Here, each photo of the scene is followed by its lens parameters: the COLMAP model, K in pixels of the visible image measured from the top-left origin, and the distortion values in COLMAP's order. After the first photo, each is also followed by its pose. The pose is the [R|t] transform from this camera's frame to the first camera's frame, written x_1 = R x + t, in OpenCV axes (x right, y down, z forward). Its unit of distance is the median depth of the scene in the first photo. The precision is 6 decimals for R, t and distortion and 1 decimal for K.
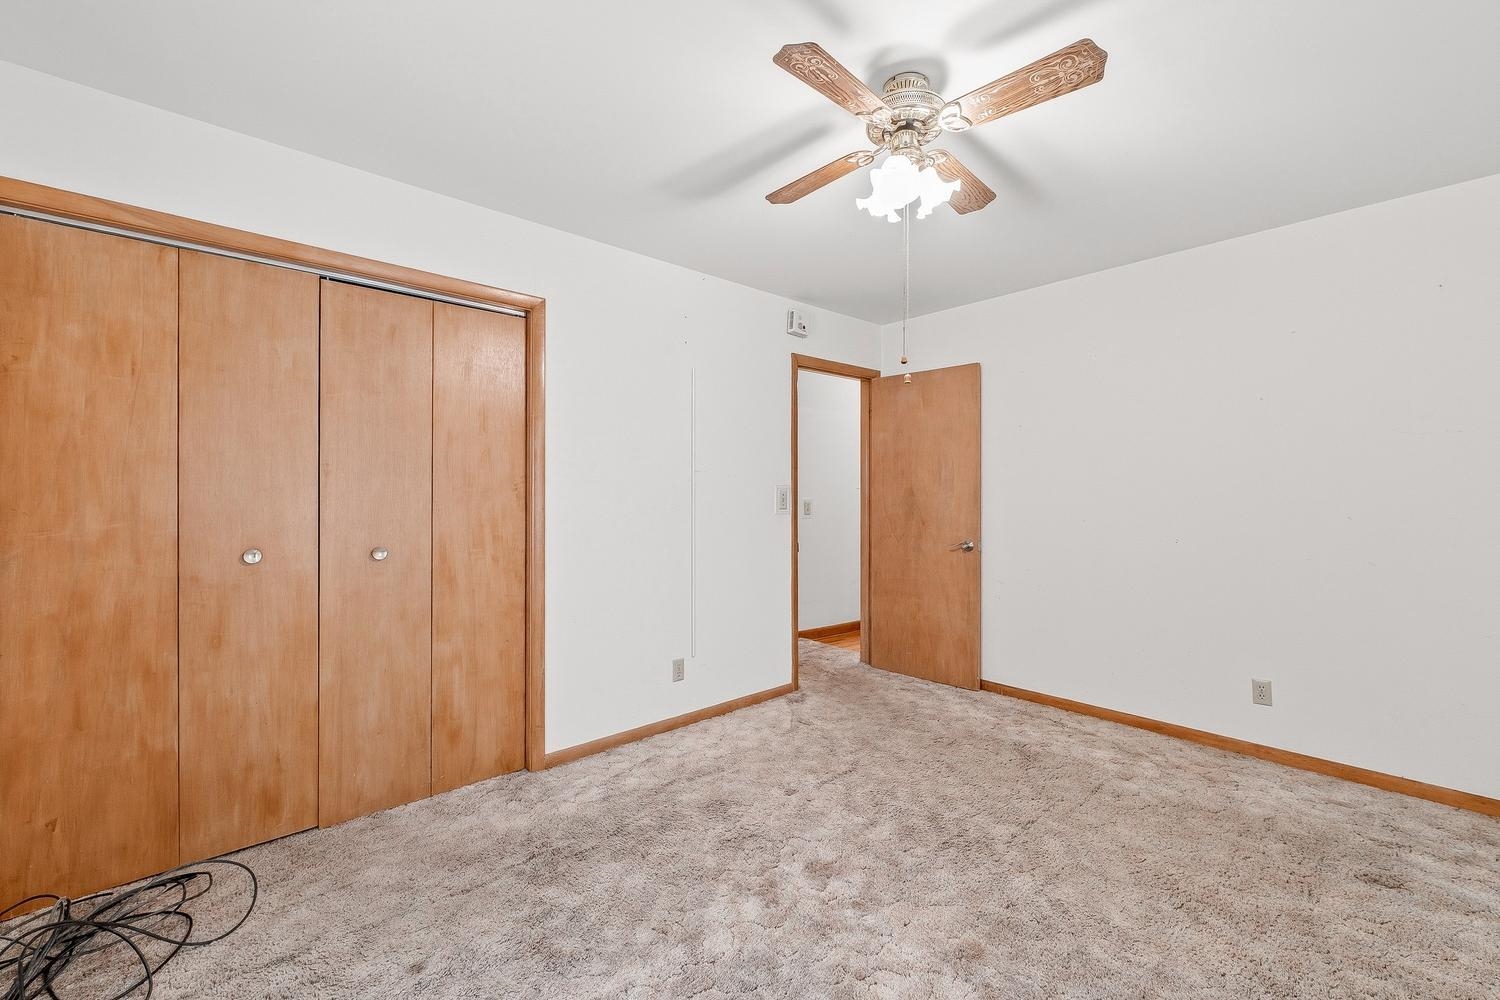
lens RADIAL K [[642.0, 0, 748.3], [0, 642.0, 496.1], [0, 0, 1]] dist [0.003504, -0.000505]
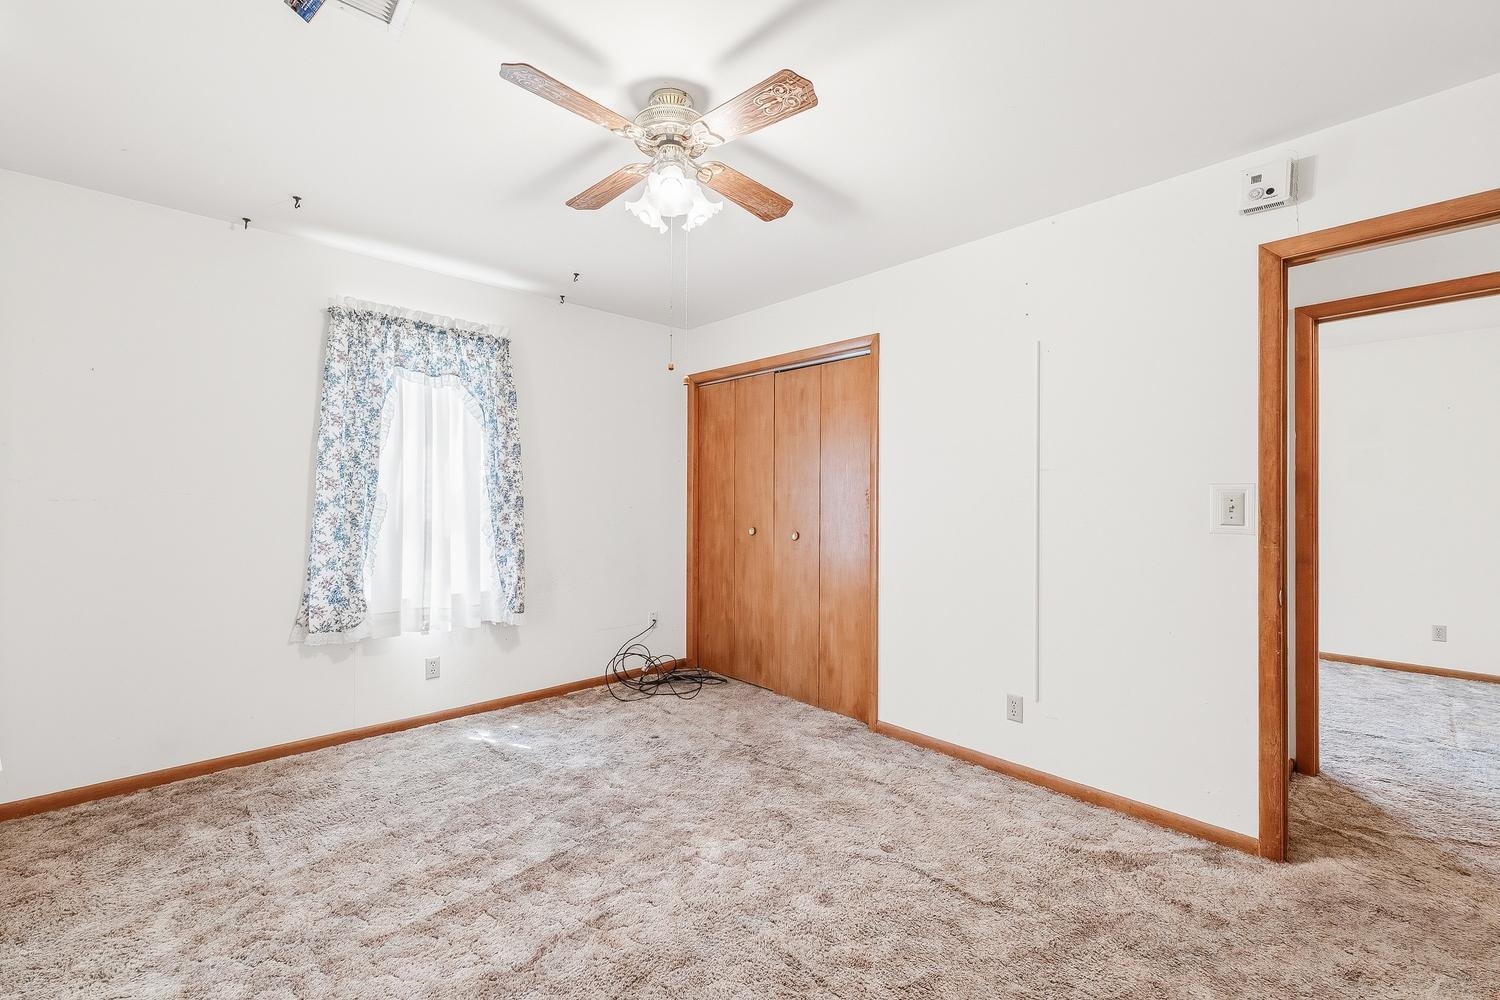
lens RADIAL K [[642.0, 0, 745.4], [0, 642.0, 497.7], [0, 0, 1]] dist [0.003504, -0.000505]
pose [[-0.015009, -0.001353, -0.999886, 0.934338], [-0.005764, 0.999983, -0.001267, -0.002027], [0.999871, 0.005744, -0.015017, 0.834705]]
